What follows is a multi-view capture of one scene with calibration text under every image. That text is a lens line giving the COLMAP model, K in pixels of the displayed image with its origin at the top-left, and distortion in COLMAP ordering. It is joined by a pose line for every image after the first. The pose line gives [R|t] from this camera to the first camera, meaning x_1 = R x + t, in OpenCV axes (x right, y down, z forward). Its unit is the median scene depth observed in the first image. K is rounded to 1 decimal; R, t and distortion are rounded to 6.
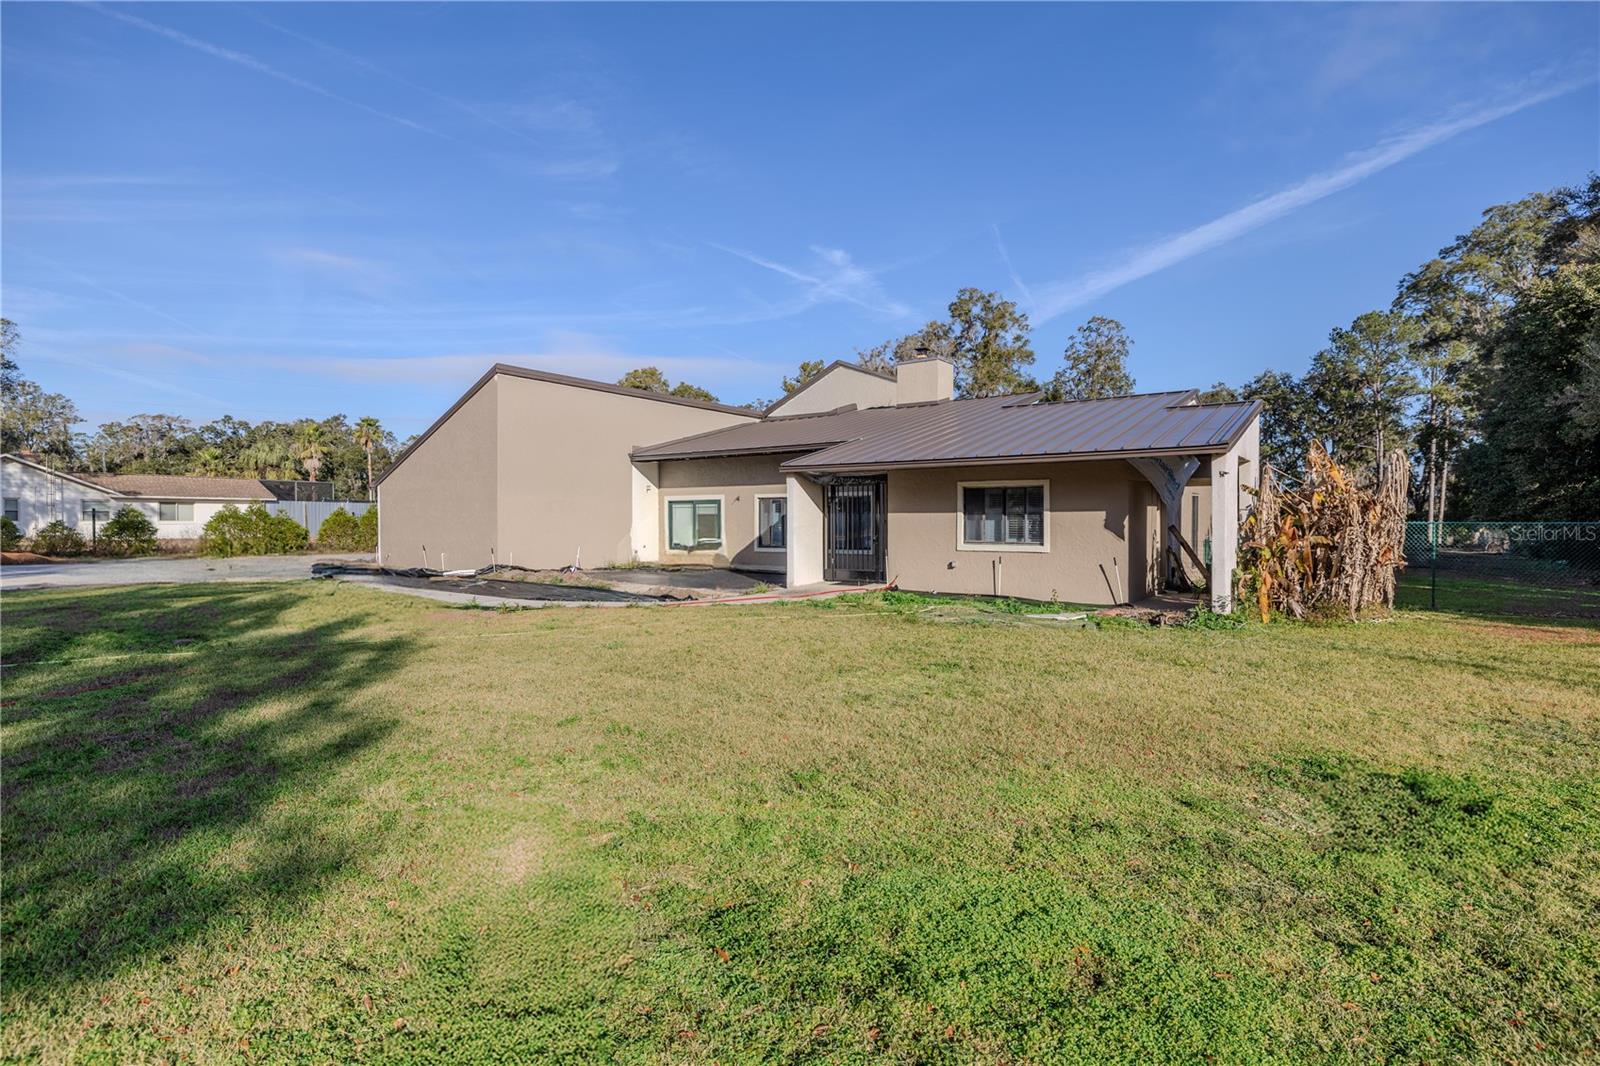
lens RADIAL K [[820.2, 0, 806.5], [0, 820.2, 560.2], [0, 0, 1]] dist [0.012599, -0.000185]
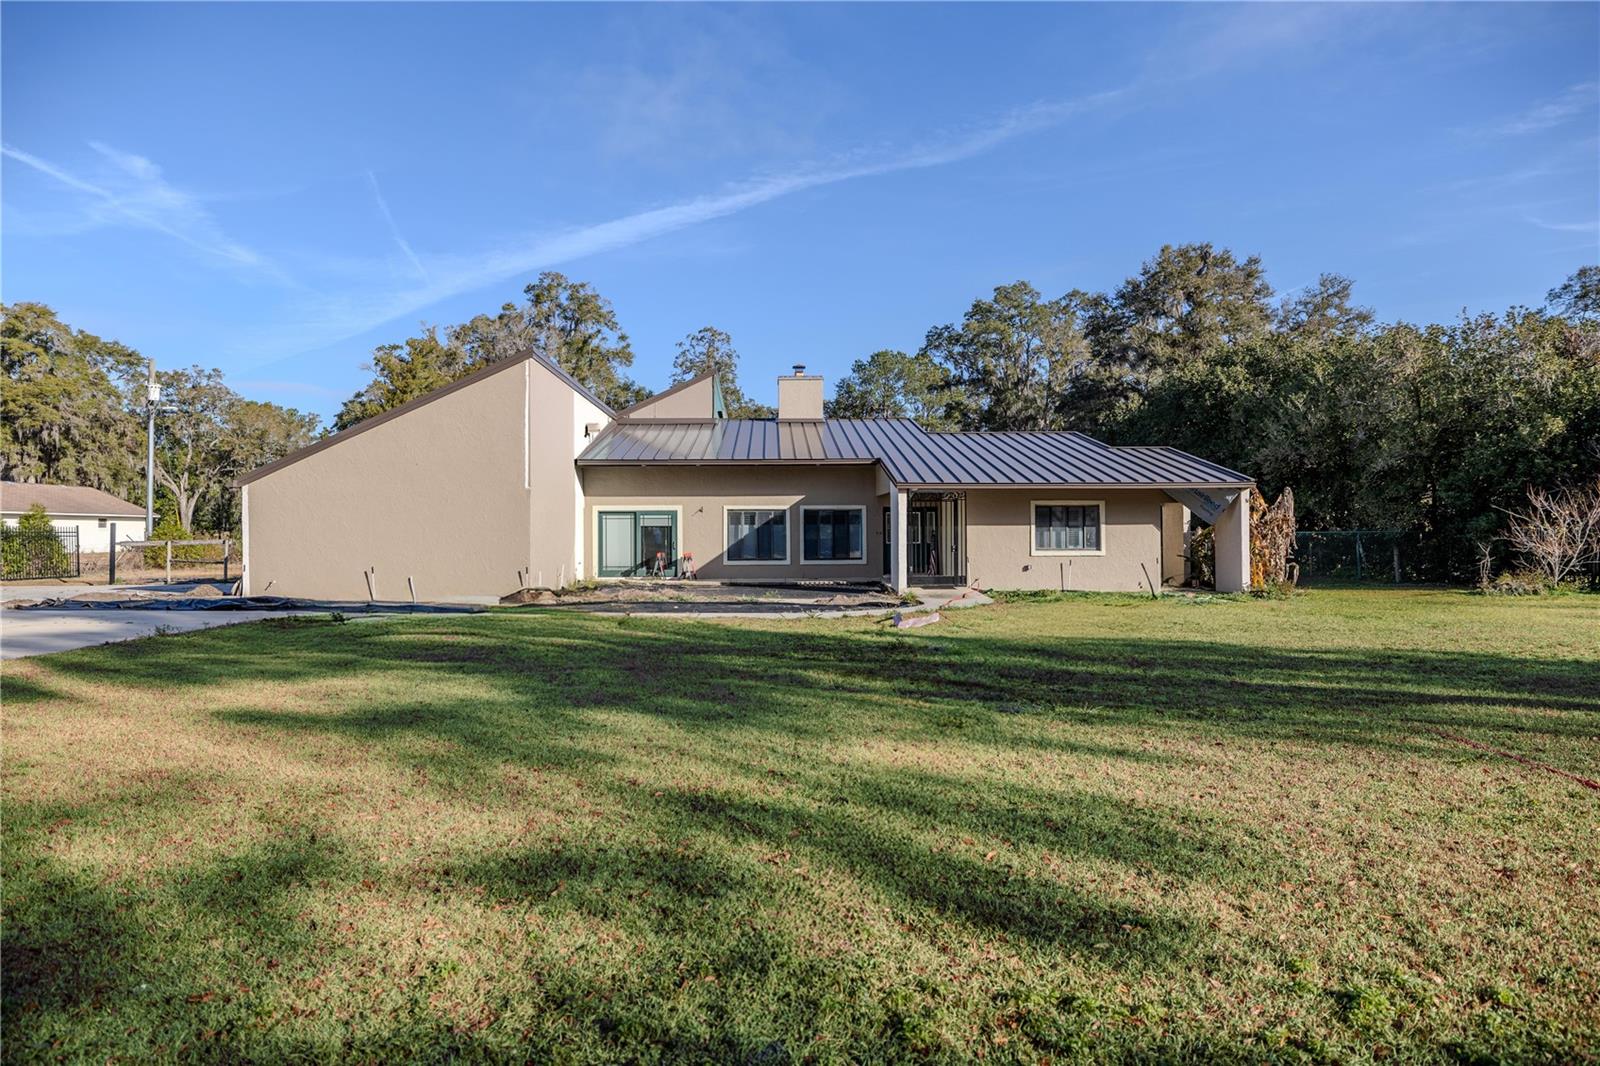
lens RADIAL K [[937.8, 0, 802.5], [0, 937.8, 545.9], [0, 0, 1]] dist [0.005597, 0.002084]
pose [[0.798197, -0.014949, 0.602211, -0.493505], [0.033517, 0.999246, -0.019620, -0.005739], [-0.601464, 0.035845, 0.798095, 0.042678]]
